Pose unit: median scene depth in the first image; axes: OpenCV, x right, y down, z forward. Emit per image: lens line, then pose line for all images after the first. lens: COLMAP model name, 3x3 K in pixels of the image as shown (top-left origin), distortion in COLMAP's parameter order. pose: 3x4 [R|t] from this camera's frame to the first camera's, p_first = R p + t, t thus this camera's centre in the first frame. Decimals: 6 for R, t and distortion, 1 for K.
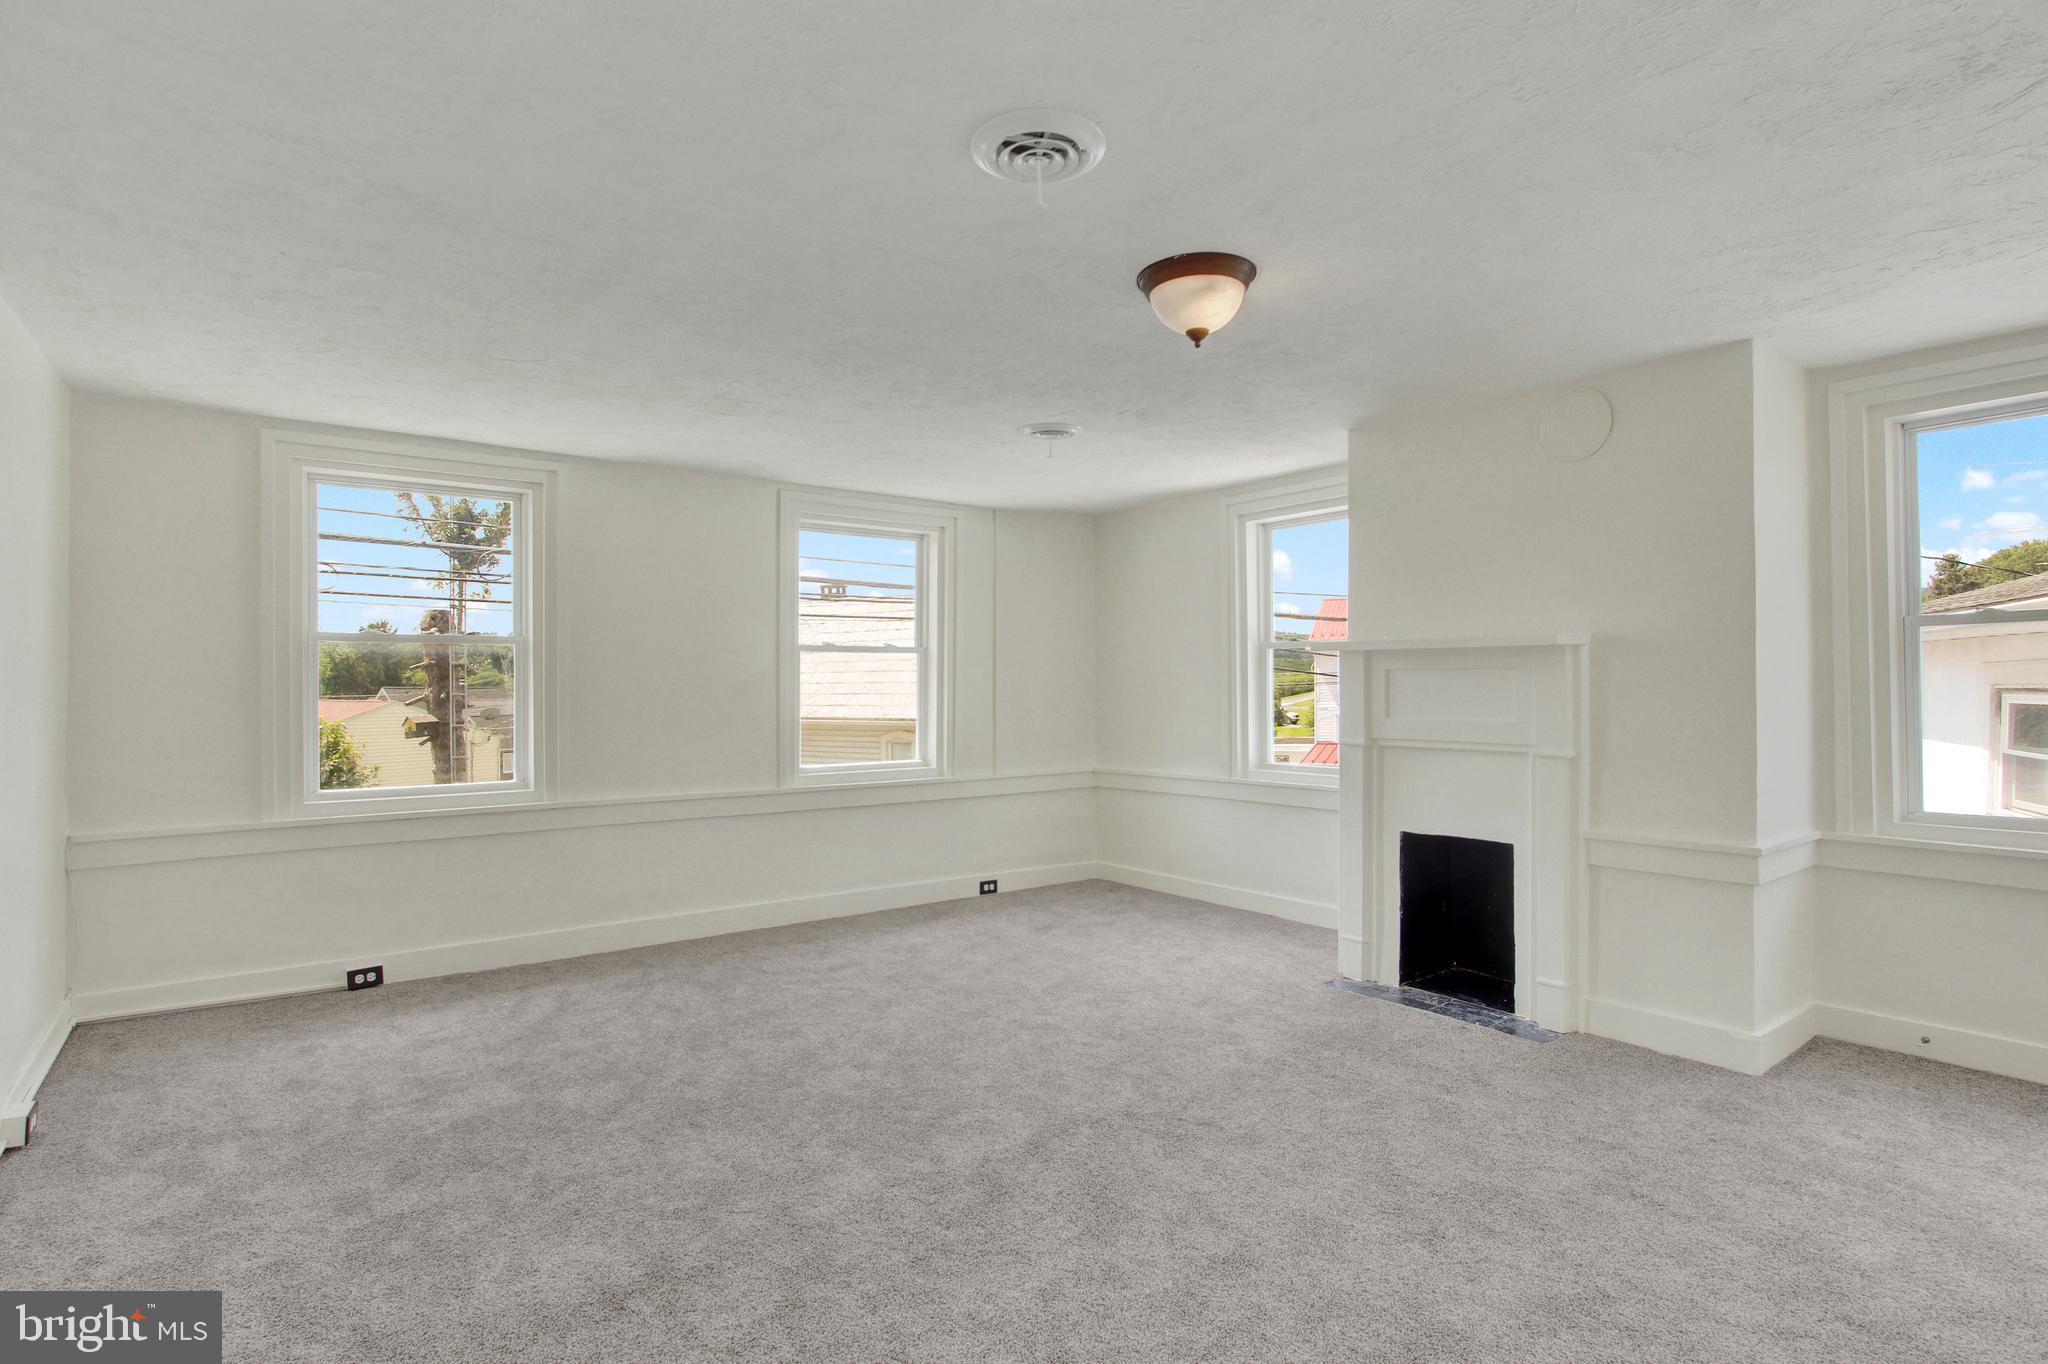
lens RADIAL K [[995.1, 0, 1024.8], [0, 995.1, 689.2], [0, 0, 1]] dist [-0.014872, 0.000248]
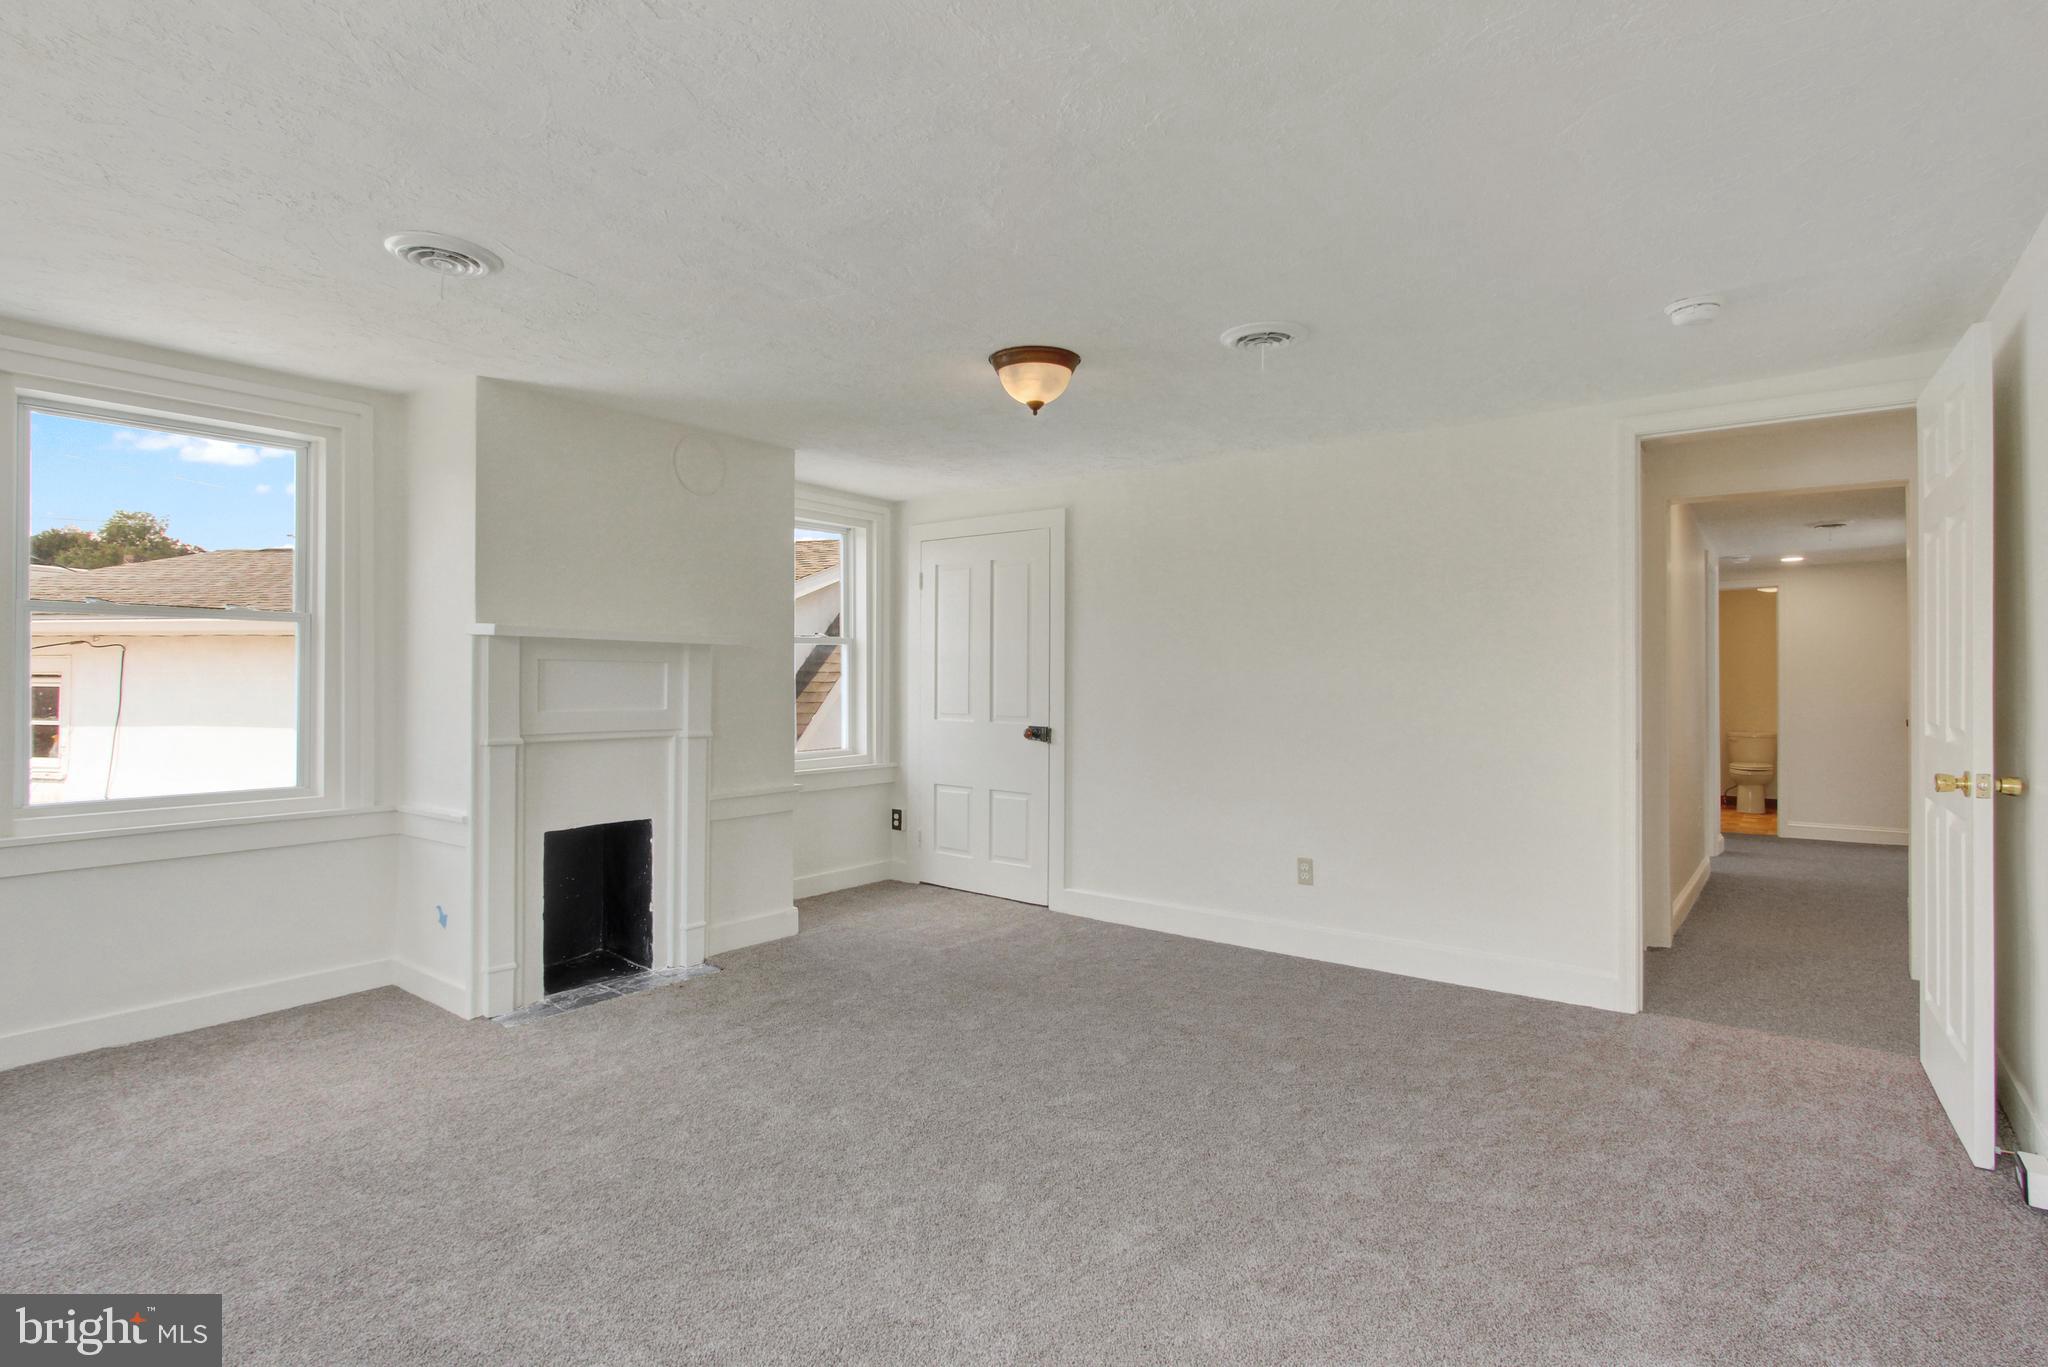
lens RADIAL K [[995.1, 0, 1024.4], [0, 995.1, 676.0], [0, 0, 1]] dist [-0.014872, 0.000248]
pose [[-0.251460, 0.003022, 0.967863, -0.690286], [-0.006697, 0.999966, -0.004862, -0.002704], [-0.967844, -0.007704, -0.251431, 0.861488]]
